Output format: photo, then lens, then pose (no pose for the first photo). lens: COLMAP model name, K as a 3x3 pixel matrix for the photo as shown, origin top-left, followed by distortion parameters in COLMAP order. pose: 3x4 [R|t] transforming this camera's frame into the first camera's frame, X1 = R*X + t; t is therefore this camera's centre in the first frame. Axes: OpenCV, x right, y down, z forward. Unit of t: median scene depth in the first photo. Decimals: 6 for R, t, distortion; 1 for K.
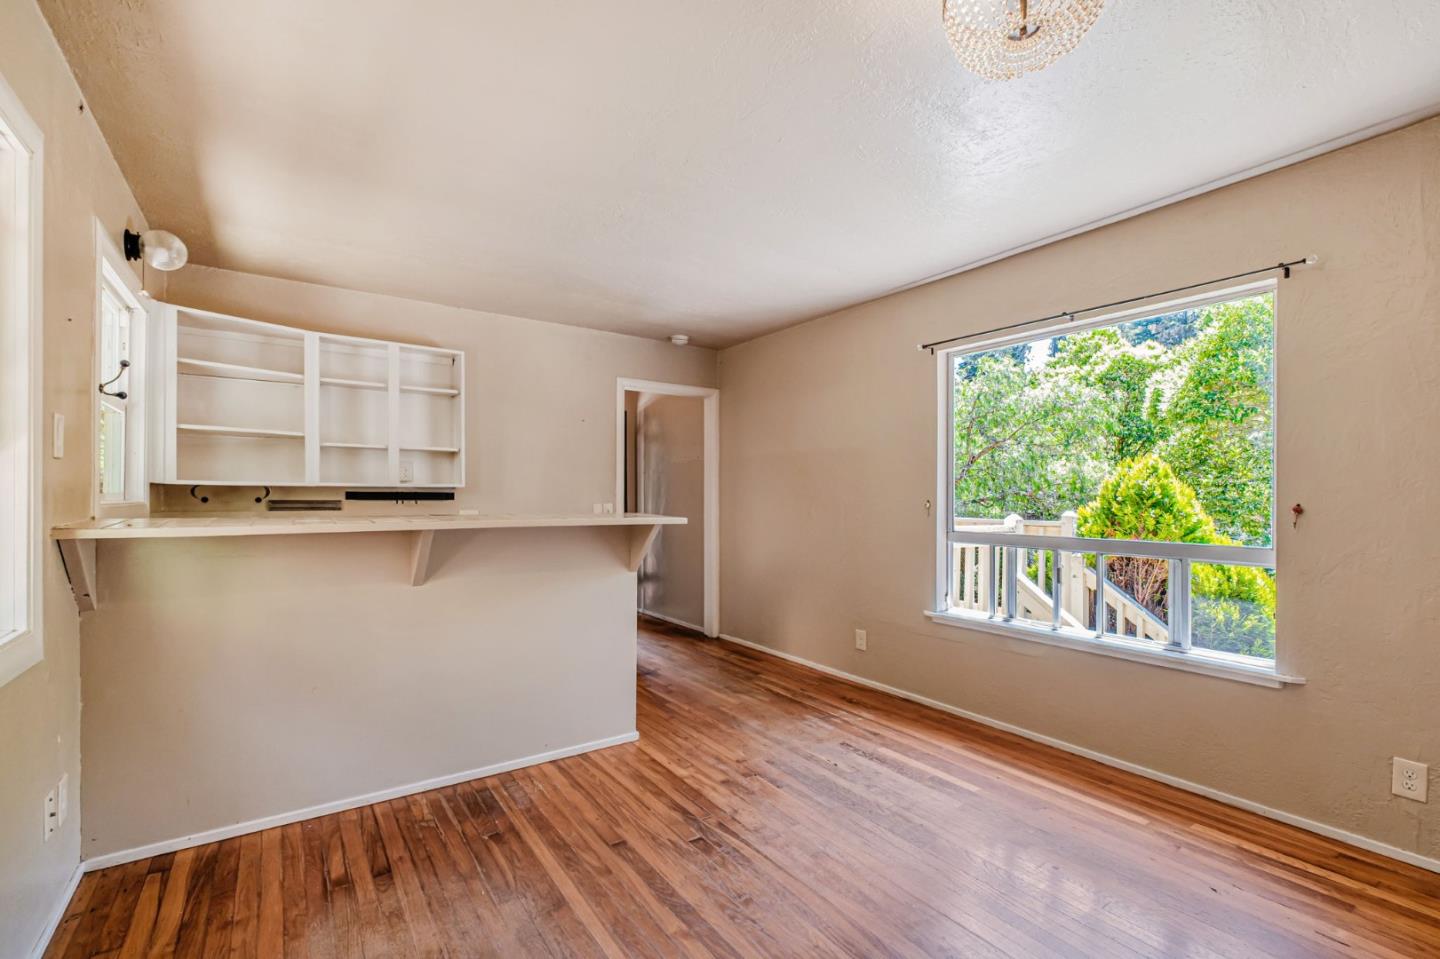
lens RADIAL K [[622.6, 0, 720.3], [0, 622.6, 488.4], [0, 0, 1]] dist [0.002160, 0.000817]
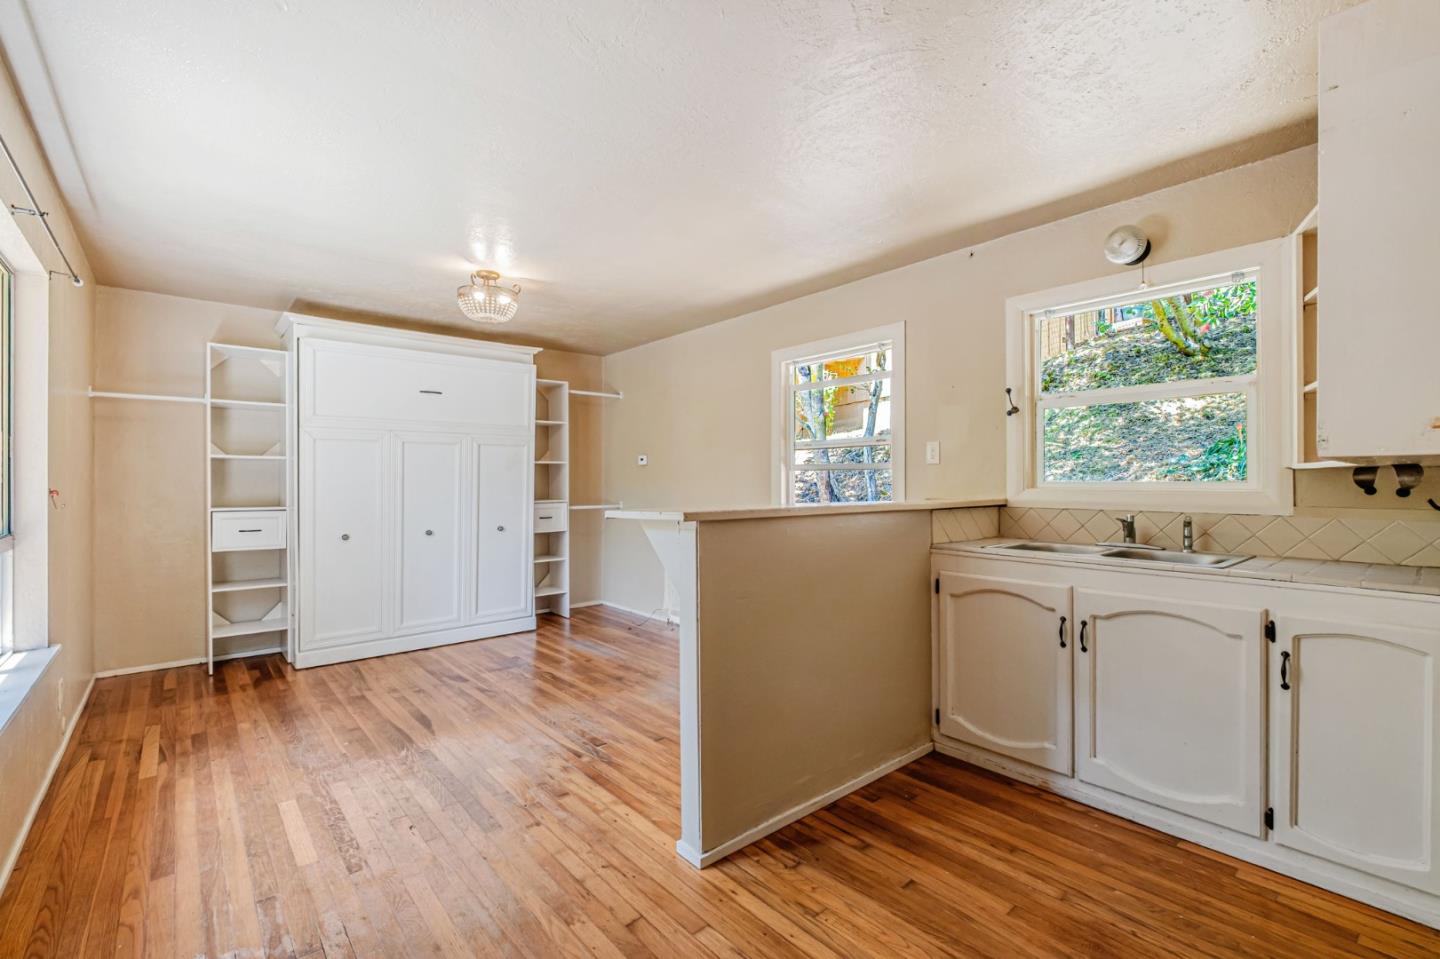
lens RADIAL K [[622.6, 0, 719.3], [0, 622.6, 483.3], [0, 0, 1]] dist [0.002160, 0.000817]
pose [[-0.994819, -0.000449, -0.101662, -0.131413], [0.000378, 0.999967, -0.008118, 0.022220], [0.101662, -0.008115, -0.994786, 2.024870]]
